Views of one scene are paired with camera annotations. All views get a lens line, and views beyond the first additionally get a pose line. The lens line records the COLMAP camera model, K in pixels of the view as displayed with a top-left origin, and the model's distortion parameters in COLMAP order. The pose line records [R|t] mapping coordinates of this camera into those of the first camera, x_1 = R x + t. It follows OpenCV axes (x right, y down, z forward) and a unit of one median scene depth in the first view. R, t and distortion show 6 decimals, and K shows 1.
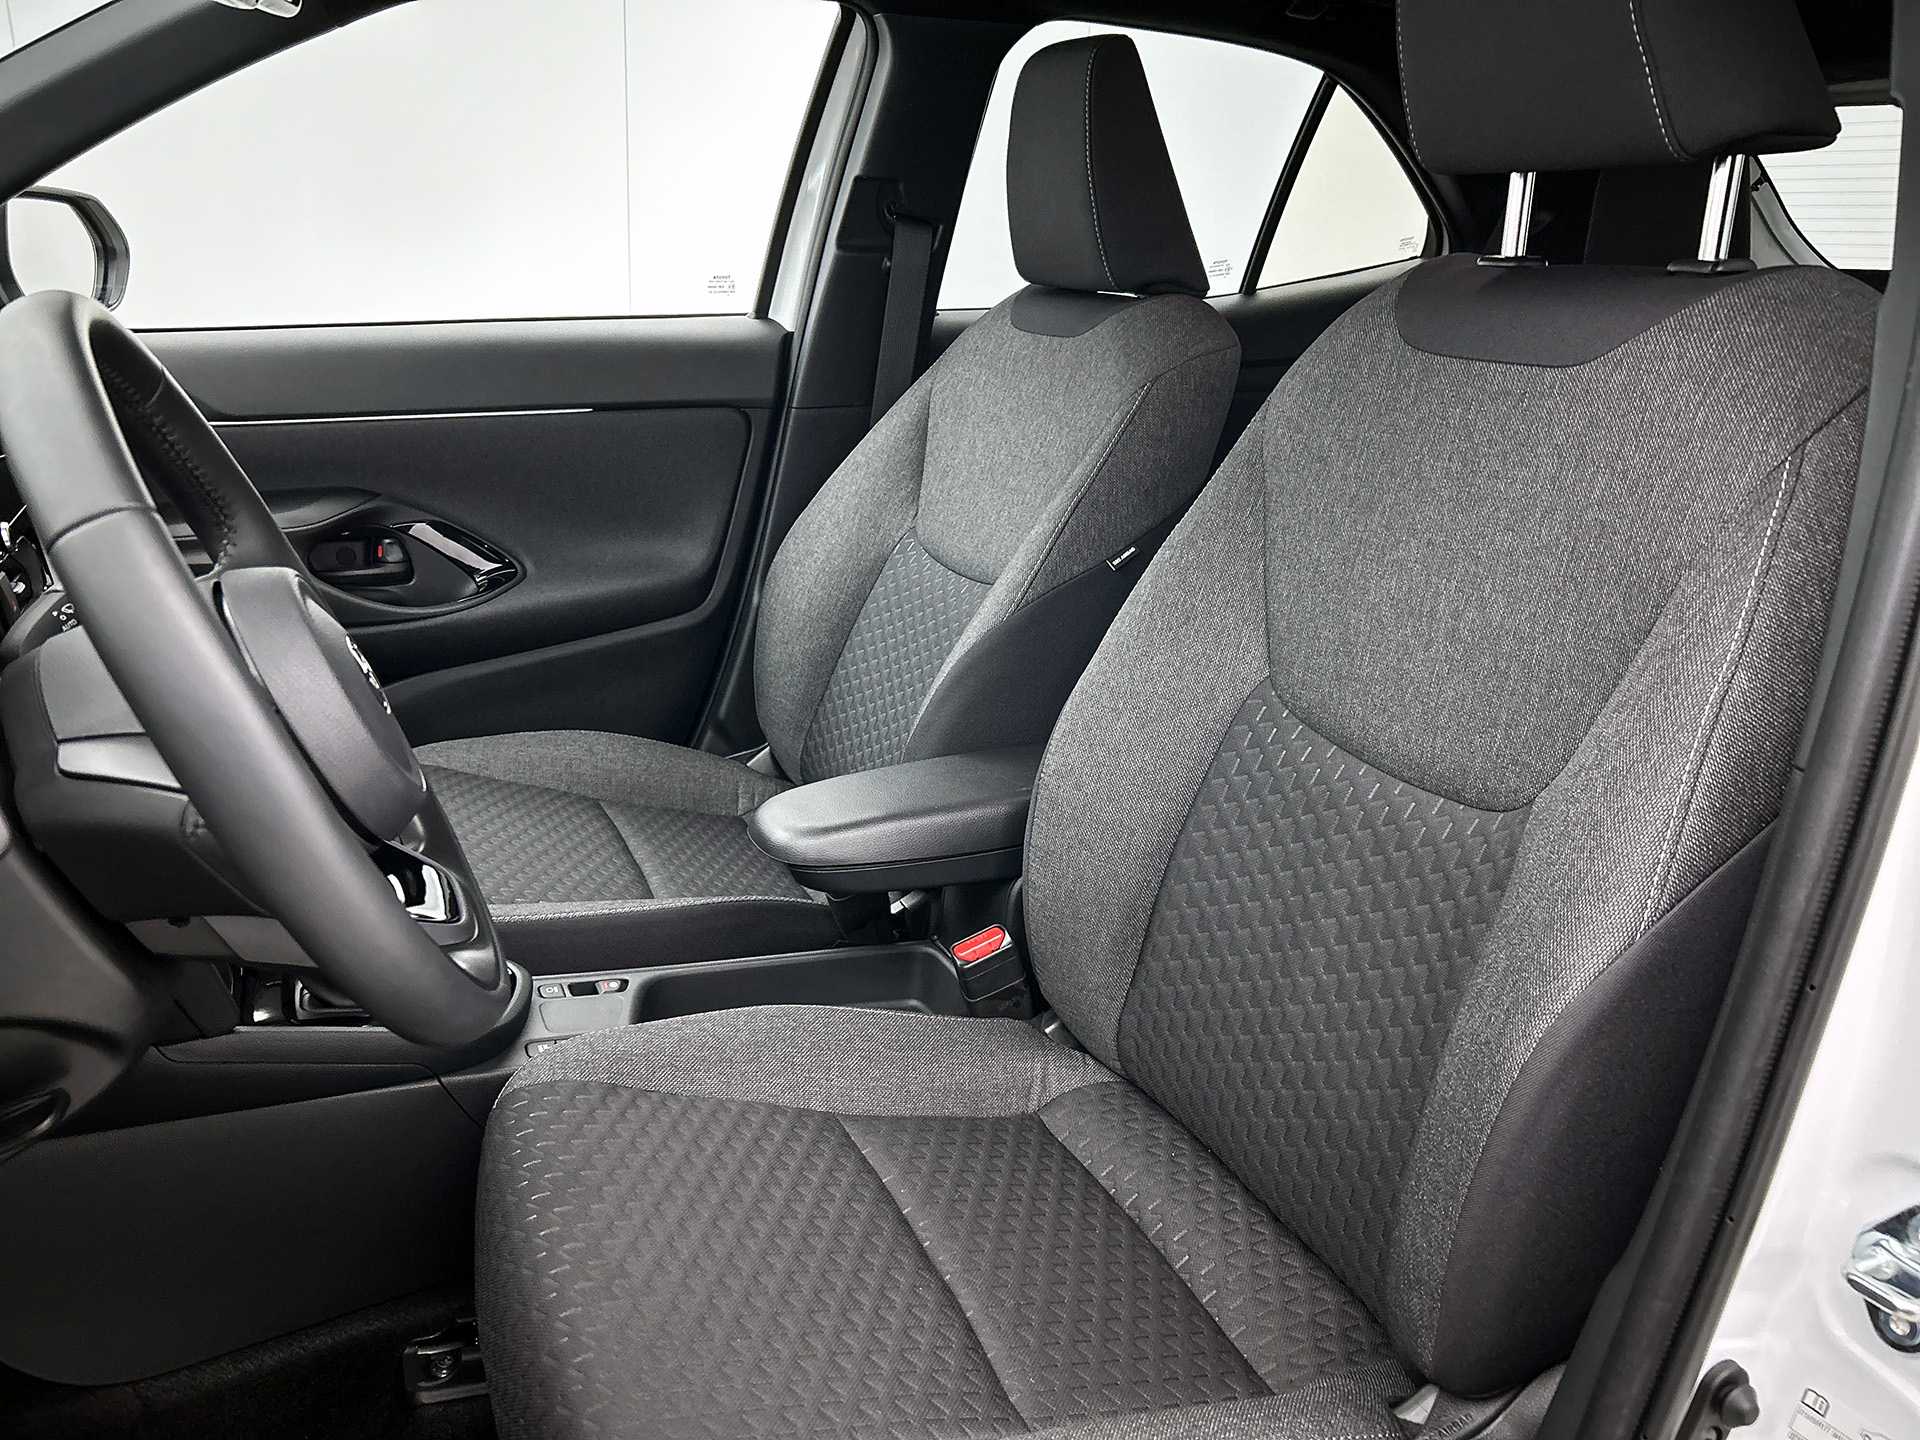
lens RADIAL K [[1452.8, 0, 951.5], [0, 1452.8, 714.2], [0, 0, 1]] dist [0.026095, 0.005091]
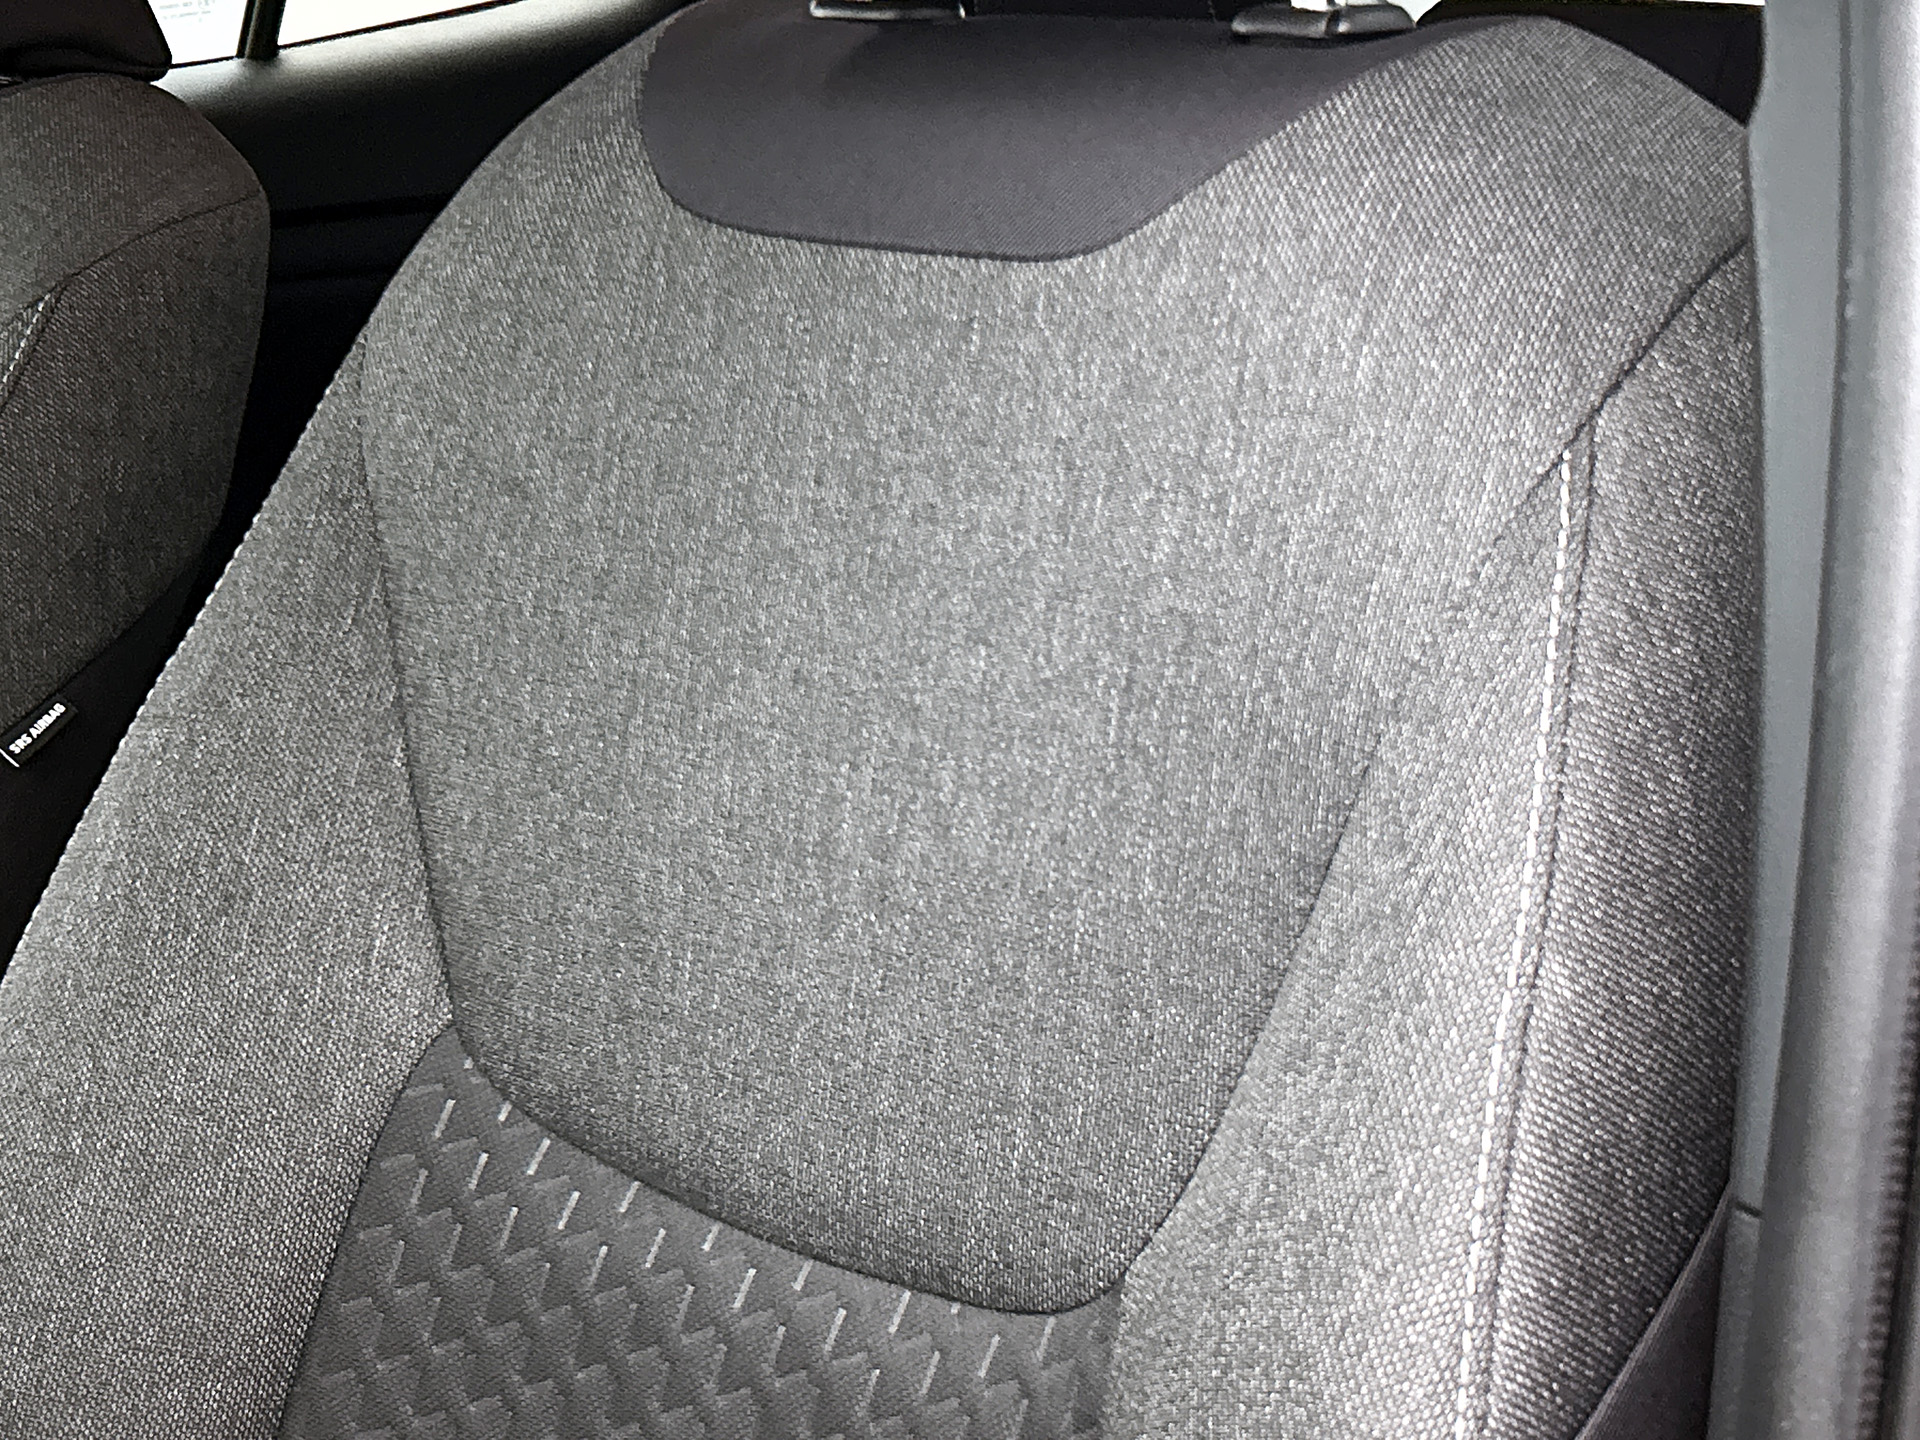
lens RADIAL K [[3200.0, 0, 961.9], [0, 3200.0, 752.5], [0, 0, 1]] dist [0.163769, -0.037522]
pose [[0.919847, -0.104581, 0.378079, 0.024443], [0.129918, 0.990632, -0.042062, -0.057278], [-0.370138, 0.087809, 0.924817, 0.150042]]
